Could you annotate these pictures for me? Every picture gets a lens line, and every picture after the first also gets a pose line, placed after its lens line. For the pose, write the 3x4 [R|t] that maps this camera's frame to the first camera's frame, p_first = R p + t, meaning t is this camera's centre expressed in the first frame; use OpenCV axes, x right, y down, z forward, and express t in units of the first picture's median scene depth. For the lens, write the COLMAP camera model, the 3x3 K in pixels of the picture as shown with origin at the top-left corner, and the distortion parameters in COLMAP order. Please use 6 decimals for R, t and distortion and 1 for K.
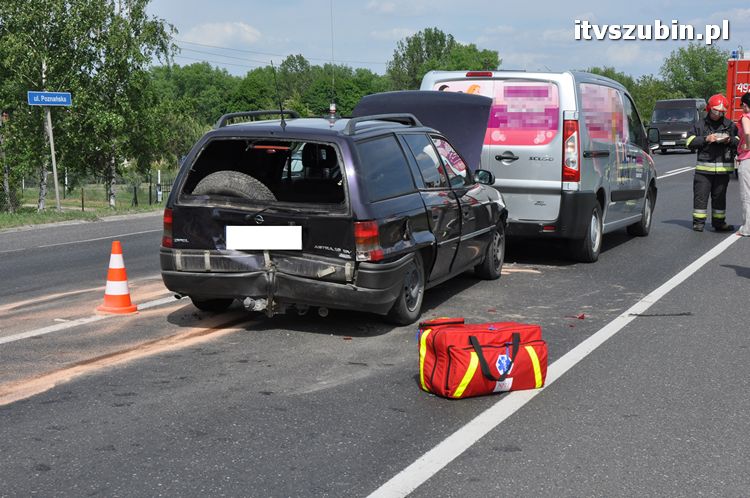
lens RADIAL K [[1140.1, 0, 371.7], [0, 1140.1, 246.3], [0, 0, 1]] dist [0.137509, 0.000000]
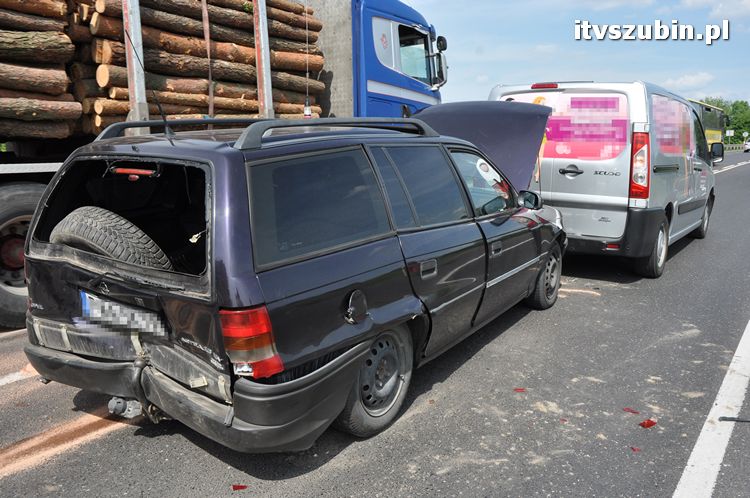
lens RADIAL K [[600.9, 0, 381.1], [0, 600.9, 245.8], [0, 0, 1]] dist [-0.099265, 0.077657]
pose [[0.973188, 0.031775, -0.227807, 0.116546], [-0.016767, 0.997577, 0.067515, -0.068221], [0.229400, -0.061886, 0.971363, 0.696818]]
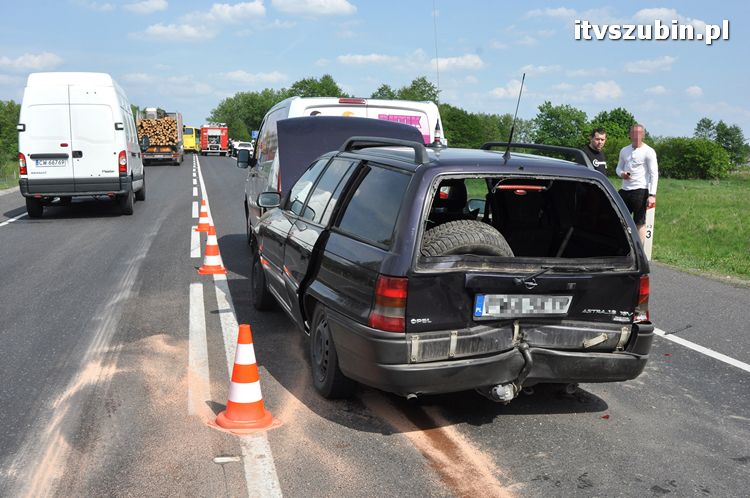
lens RADIAL K [[811.2, 0, 375.6], [0, 811.2, 251.1], [0, 0, 1]] dist [-0.026790, 0.000000]
pose [[0.815007, -0.070705, 0.575121, -0.471510], [0.055763, 0.997491, 0.043610, -0.071256], [-0.576761, -0.003472, 0.816905, 0.598026]]
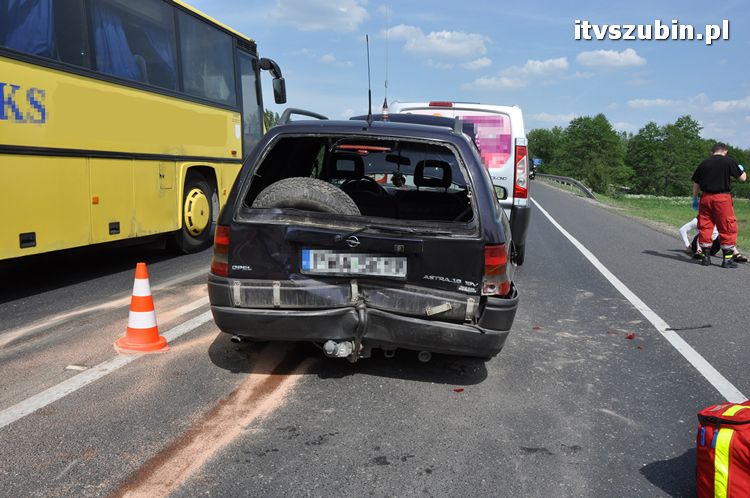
lens RADIAL K [[648.4, 0, 379.0], [0, 648.4, 251.9], [0, 0, 1]] dist [-0.071031, 0.034753]
pose [[0.975230, -0.003407, 0.221168, -0.170385], [-0.002730, 0.999620, 0.027440, -0.027371], [-0.221177, -0.027364, 0.974850, 0.555877]]
